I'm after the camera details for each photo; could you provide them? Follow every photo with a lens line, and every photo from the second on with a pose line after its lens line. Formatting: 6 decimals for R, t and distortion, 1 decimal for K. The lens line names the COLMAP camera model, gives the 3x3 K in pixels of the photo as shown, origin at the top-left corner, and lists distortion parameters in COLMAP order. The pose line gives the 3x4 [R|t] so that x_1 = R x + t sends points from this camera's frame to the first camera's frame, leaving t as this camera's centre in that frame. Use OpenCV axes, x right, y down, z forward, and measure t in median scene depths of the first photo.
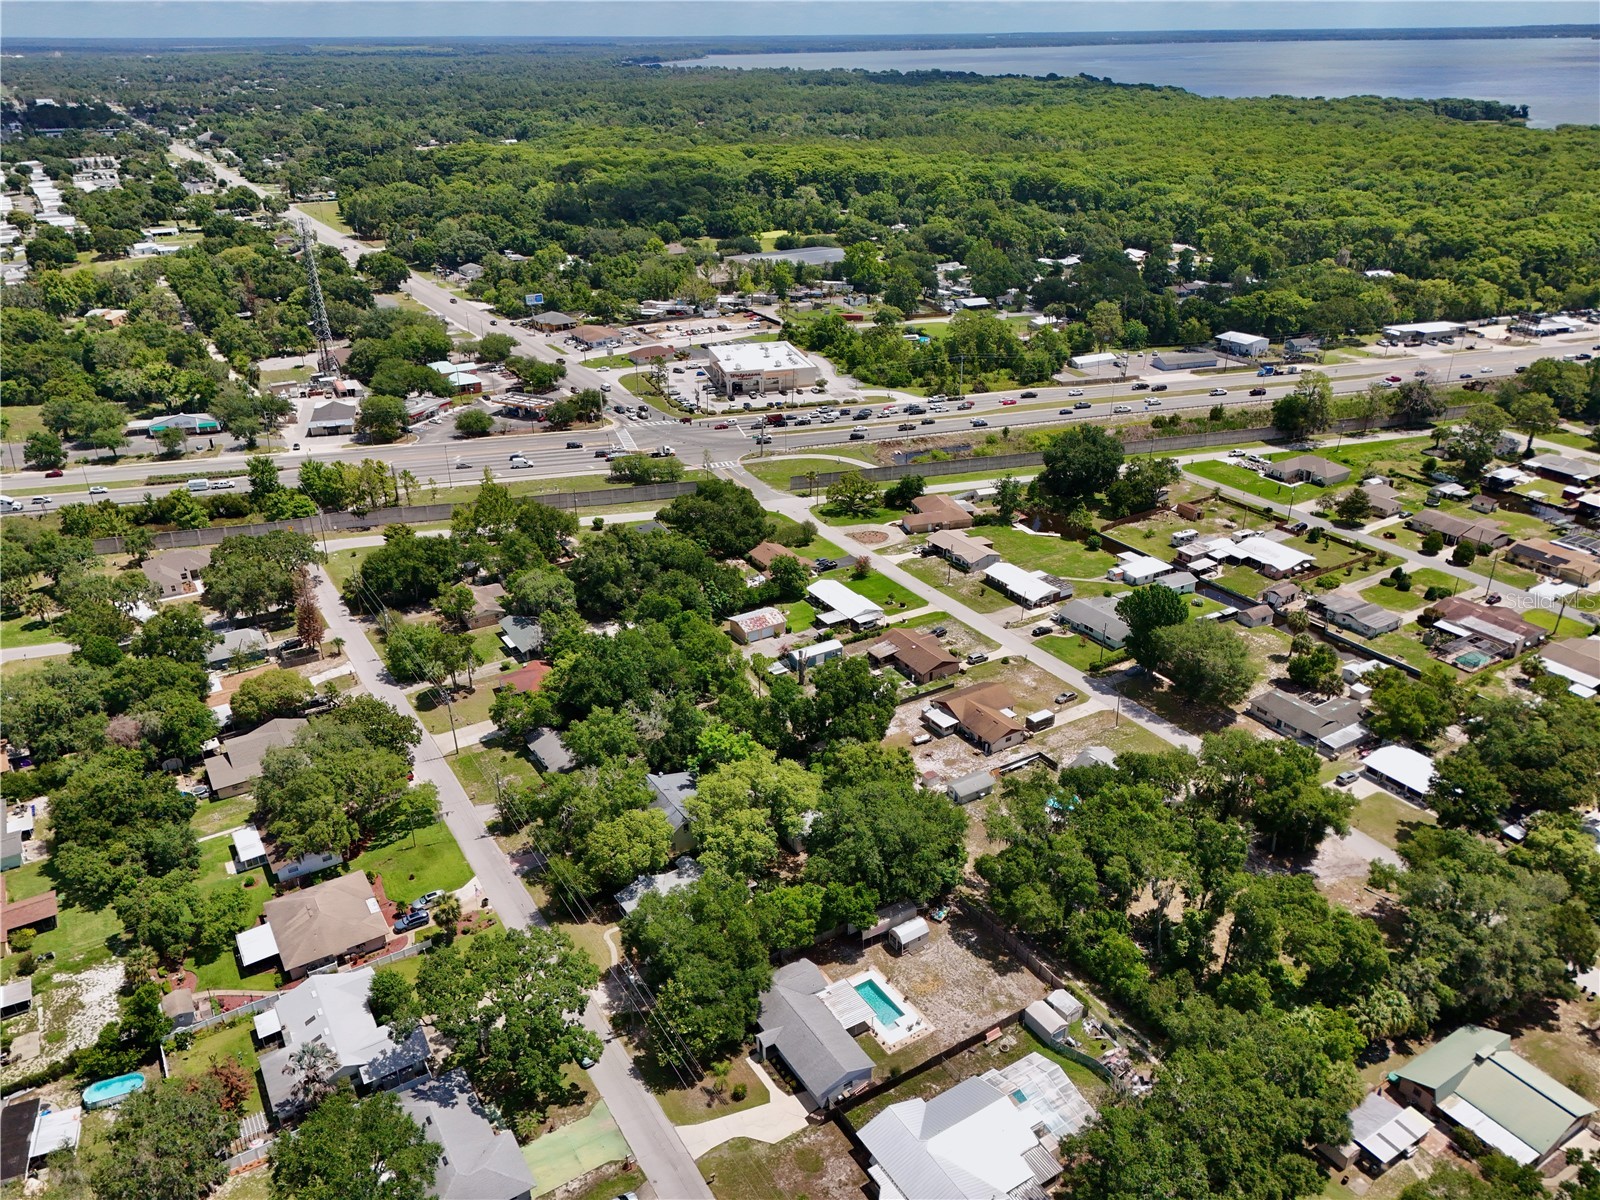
lens RADIAL K [[1174.1, 0, 803.1], [0, 1174.1, 609.8], [0, 0, 1]] dist [0.076394, -0.070740]
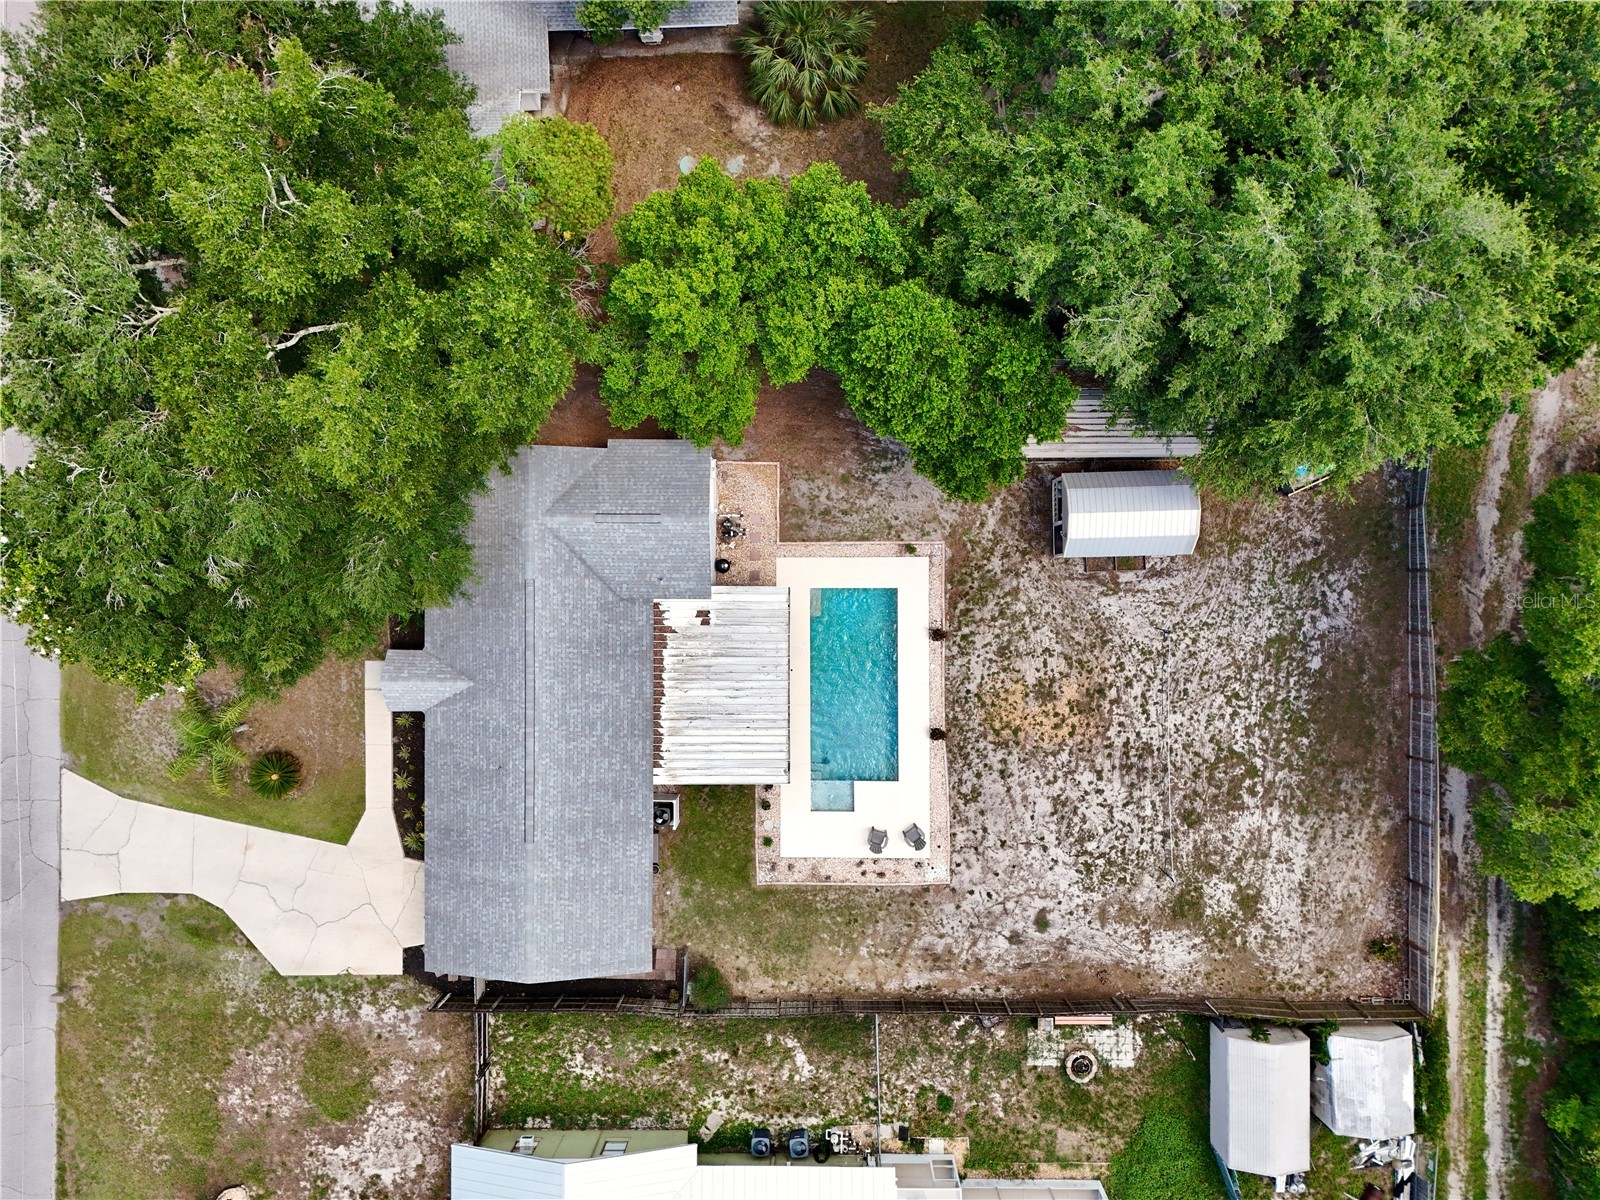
lens RADIAL K [[1174.1, 0, 803.1], [0, 1174.1, 609.8], [0, 0, 1]] dist [0.076394, -0.070740]
pose [[0.845853, 0.533415, 0.001579, 0.020760], [-0.221950, 0.349258, 0.910361, 0.027897], [0.485048, -0.770382, 0.413812, 0.450549]]
